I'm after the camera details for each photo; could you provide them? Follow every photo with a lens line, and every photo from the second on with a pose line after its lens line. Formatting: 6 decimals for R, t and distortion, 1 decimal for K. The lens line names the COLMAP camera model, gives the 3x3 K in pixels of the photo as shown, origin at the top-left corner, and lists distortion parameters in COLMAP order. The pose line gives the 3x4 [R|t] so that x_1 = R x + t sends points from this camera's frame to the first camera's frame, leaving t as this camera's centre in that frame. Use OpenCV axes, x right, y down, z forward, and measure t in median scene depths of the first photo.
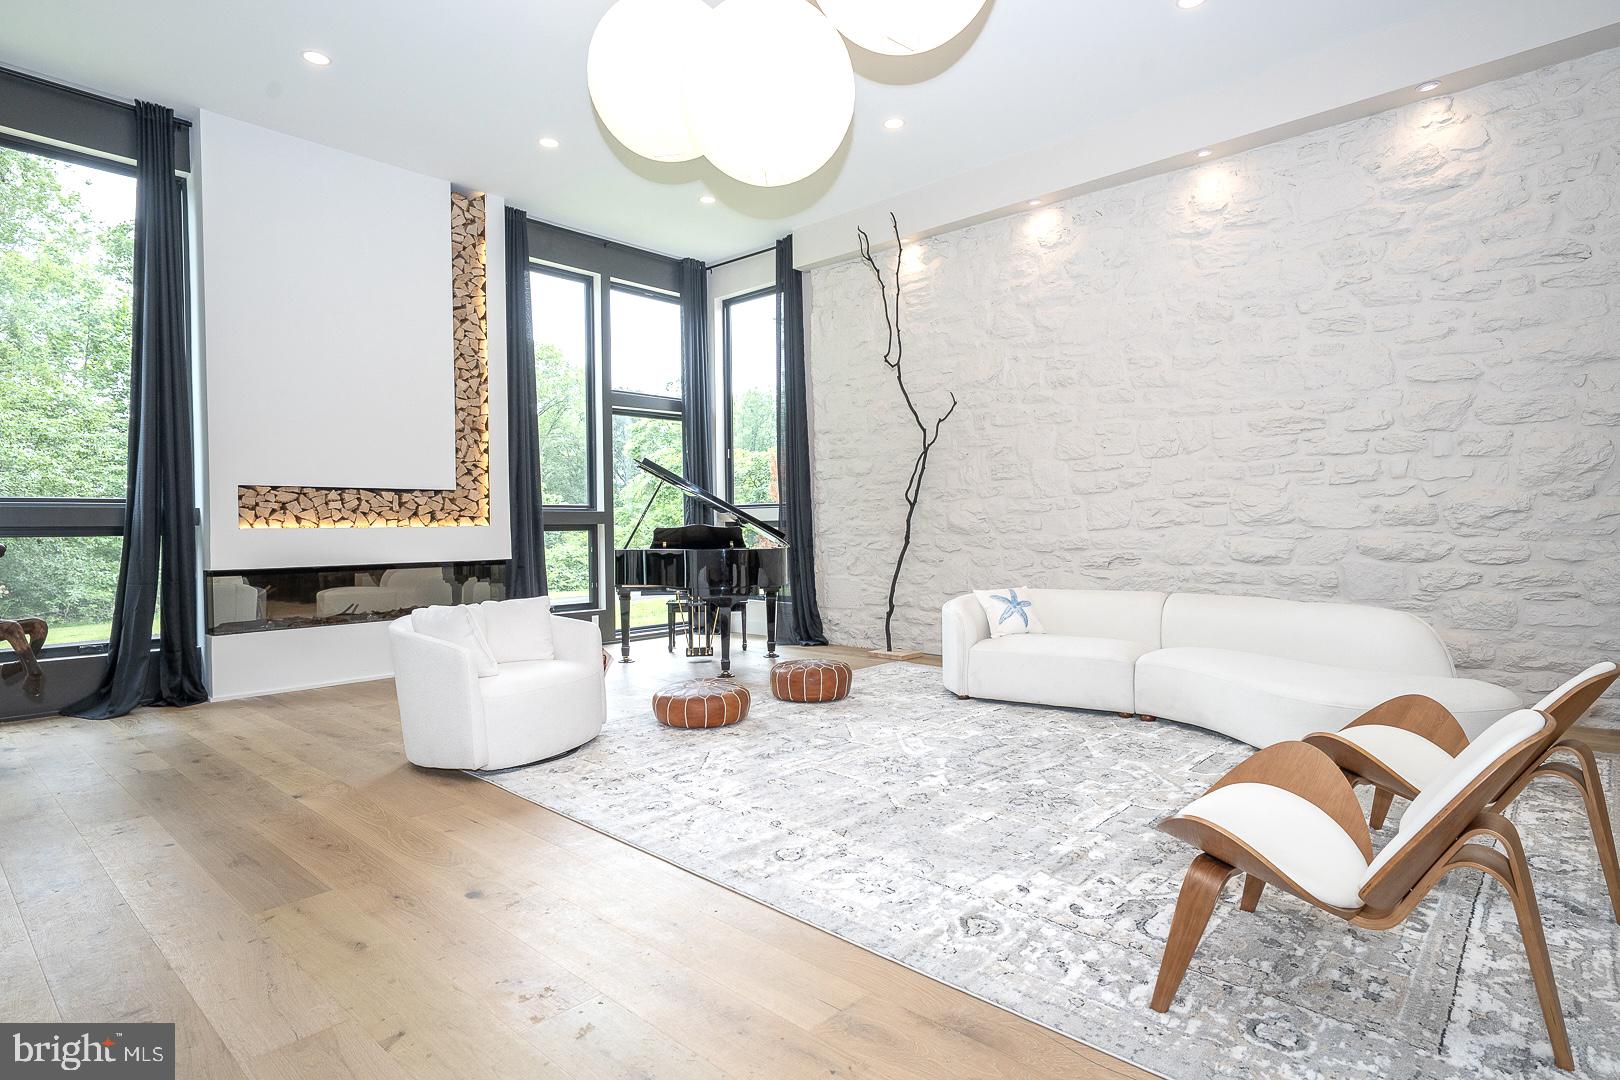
lens RADIAL K [[856.2, 0, 808.5], [0, 856.2, 536.5], [0, 0, 1]] dist [0.012742, 0.002497]
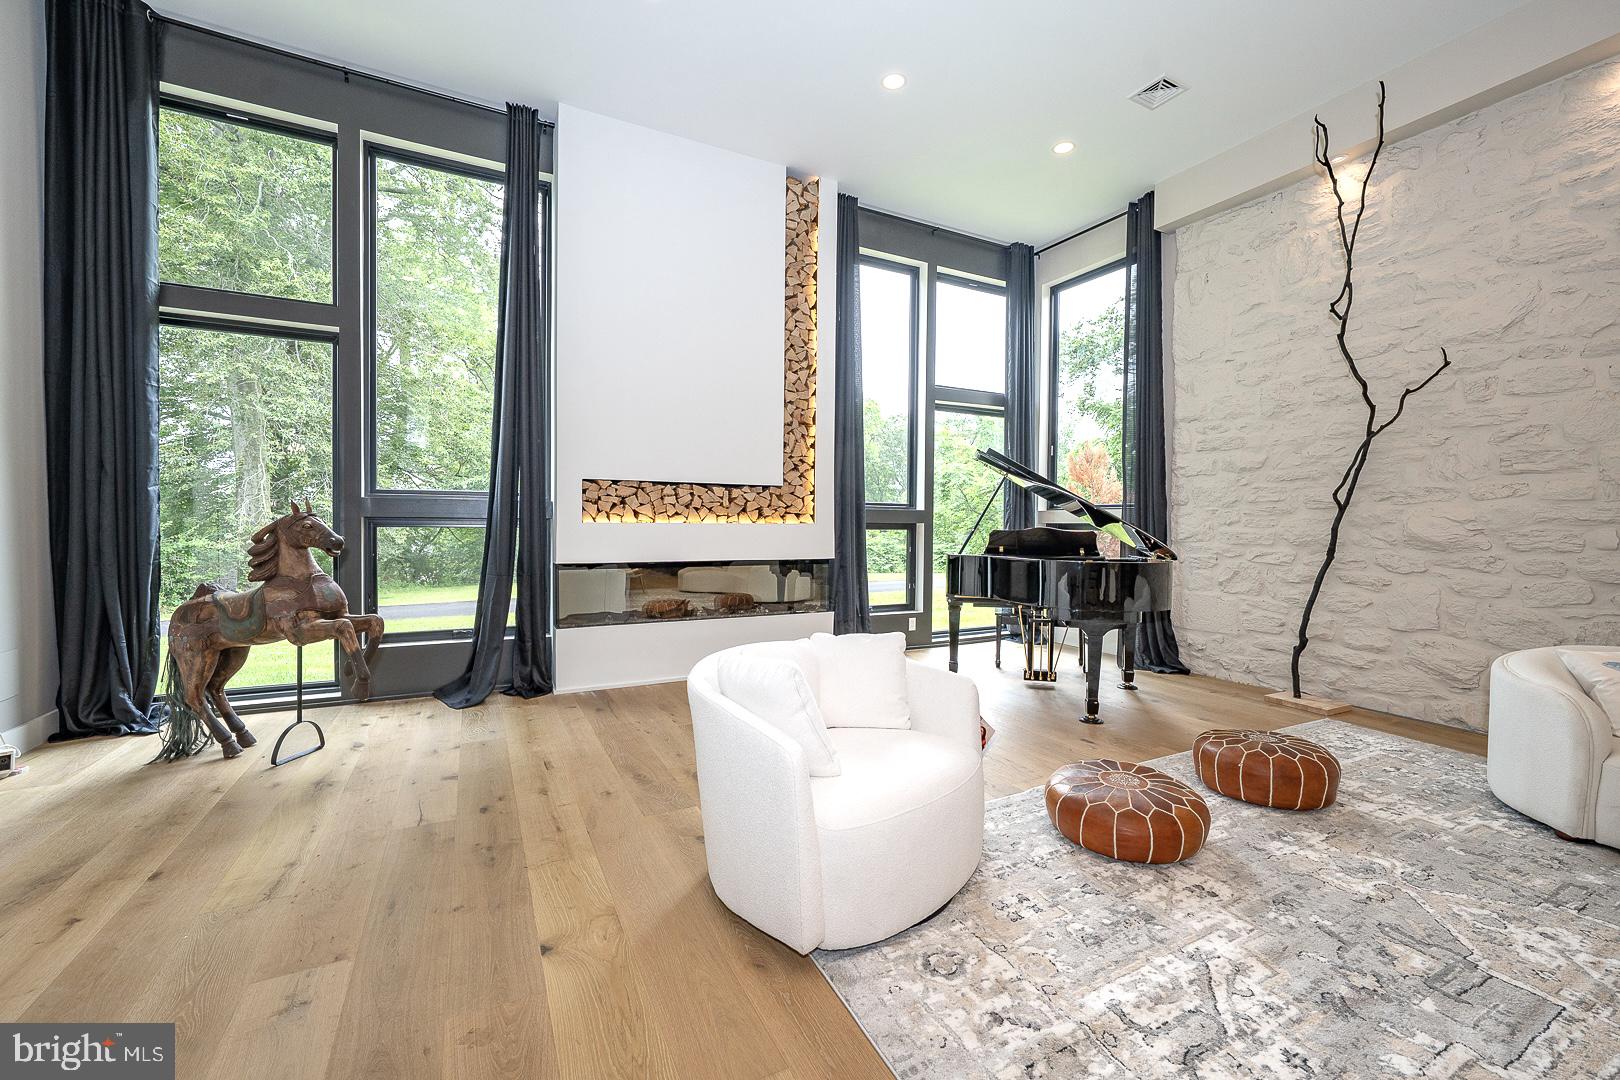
lens RADIAL K [[649.7, 0, 811.2], [0, 649.7, 535.1], [0, 0, 1]] dist [-0.007051, 0.001425]
pose [[0.941045, 0.028473, -0.337080, -0.155833], [-0.025154, 0.999583, 0.014211, -0.011823], [0.337344, -0.004894, 0.941369, 0.377694]]
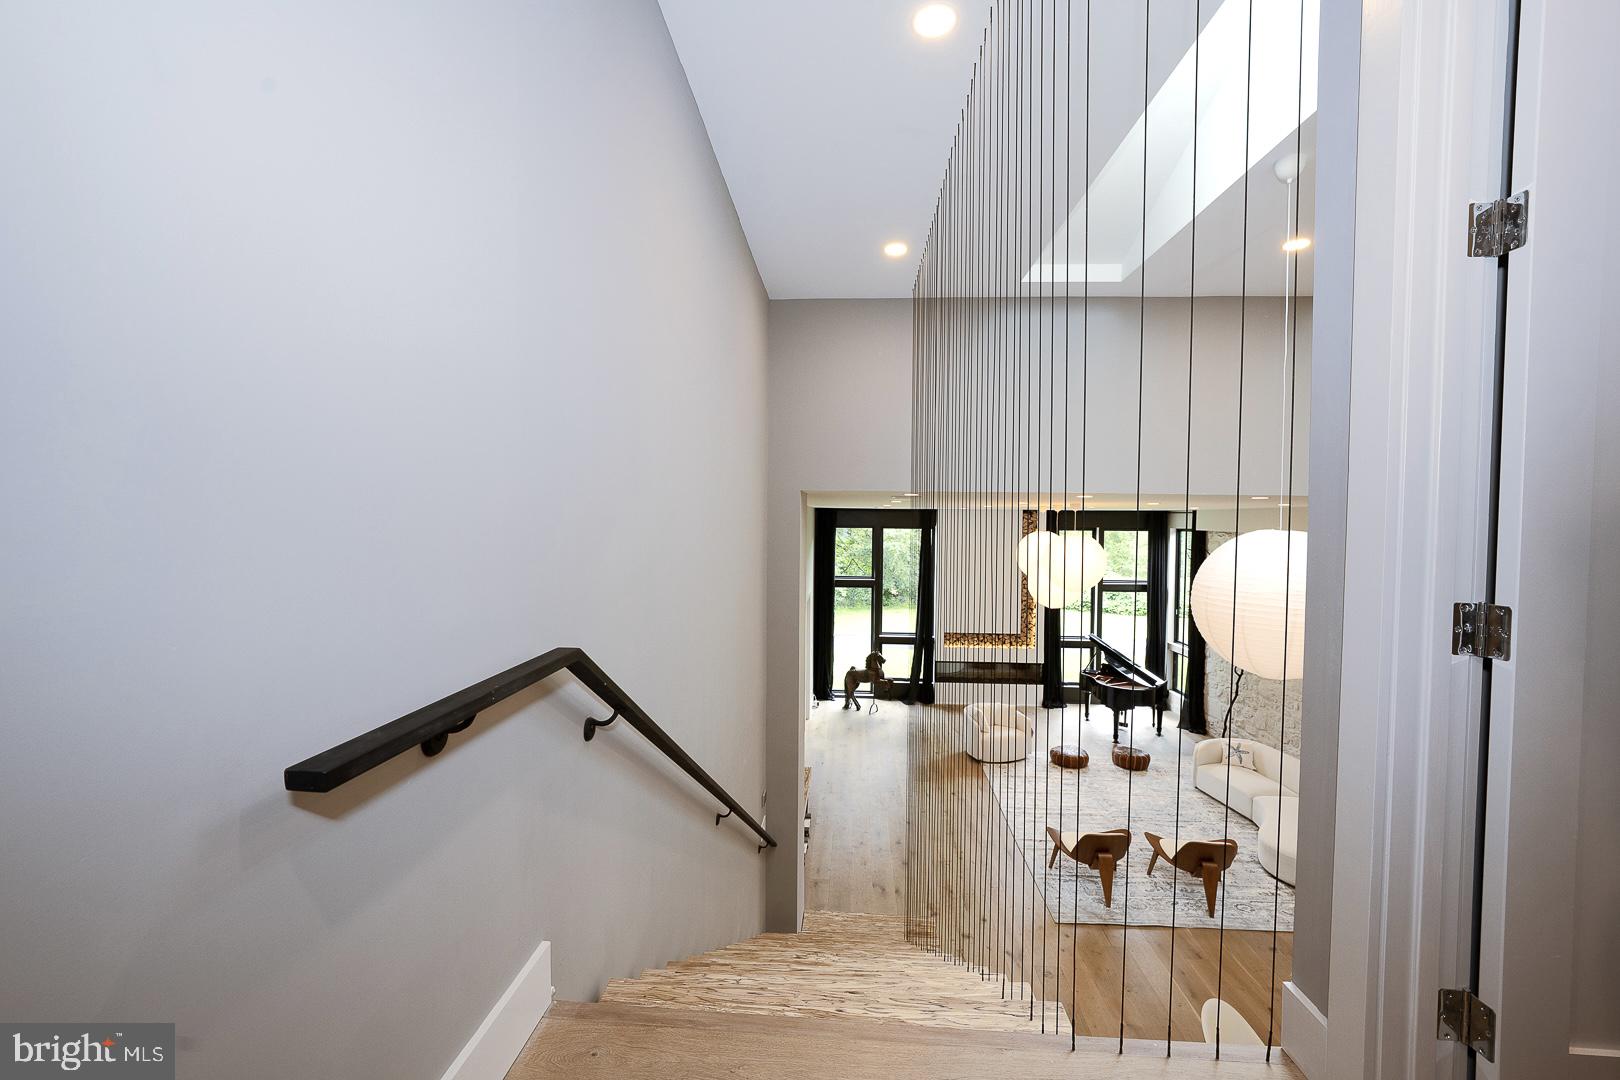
lens RADIAL K [[649.7, 0, 813.7], [0, 649.7, 534.2], [0, 0, 1]] dist [-0.007051, 0.001425]
pose [[0.634629, 0.040640, -0.771748, 0.748875], [-0.024892, 0.999173, 0.032147, -0.451383], [0.772416, -0.001191, 0.635116, -0.750191]]
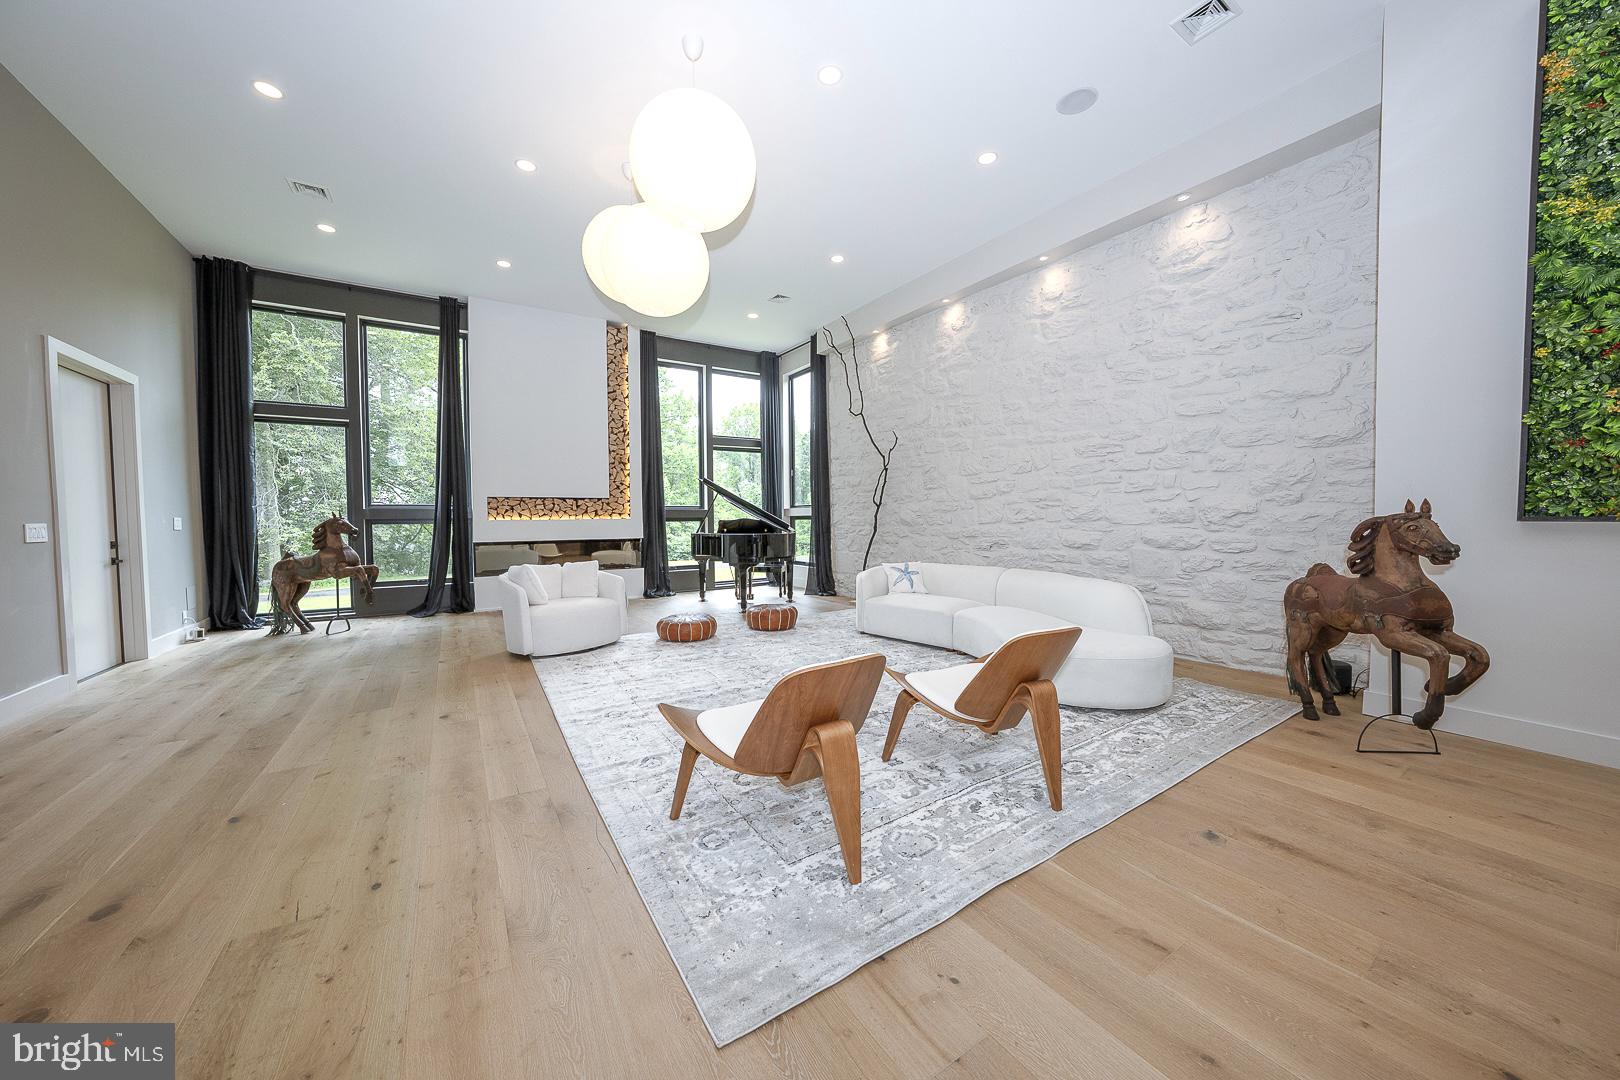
lens RADIAL K [[556.3, 0, 809.5], [0, 556.3, 537.6], [0, 0, 1]] dist [-0.017636, 0.000303]
pose [[0.968546, 0.013482, -0.248469, 0.306851], [-0.006959, 0.999608, 0.027114, -0.007931], [0.248737, -0.024532, 0.968260, 0.014778]]
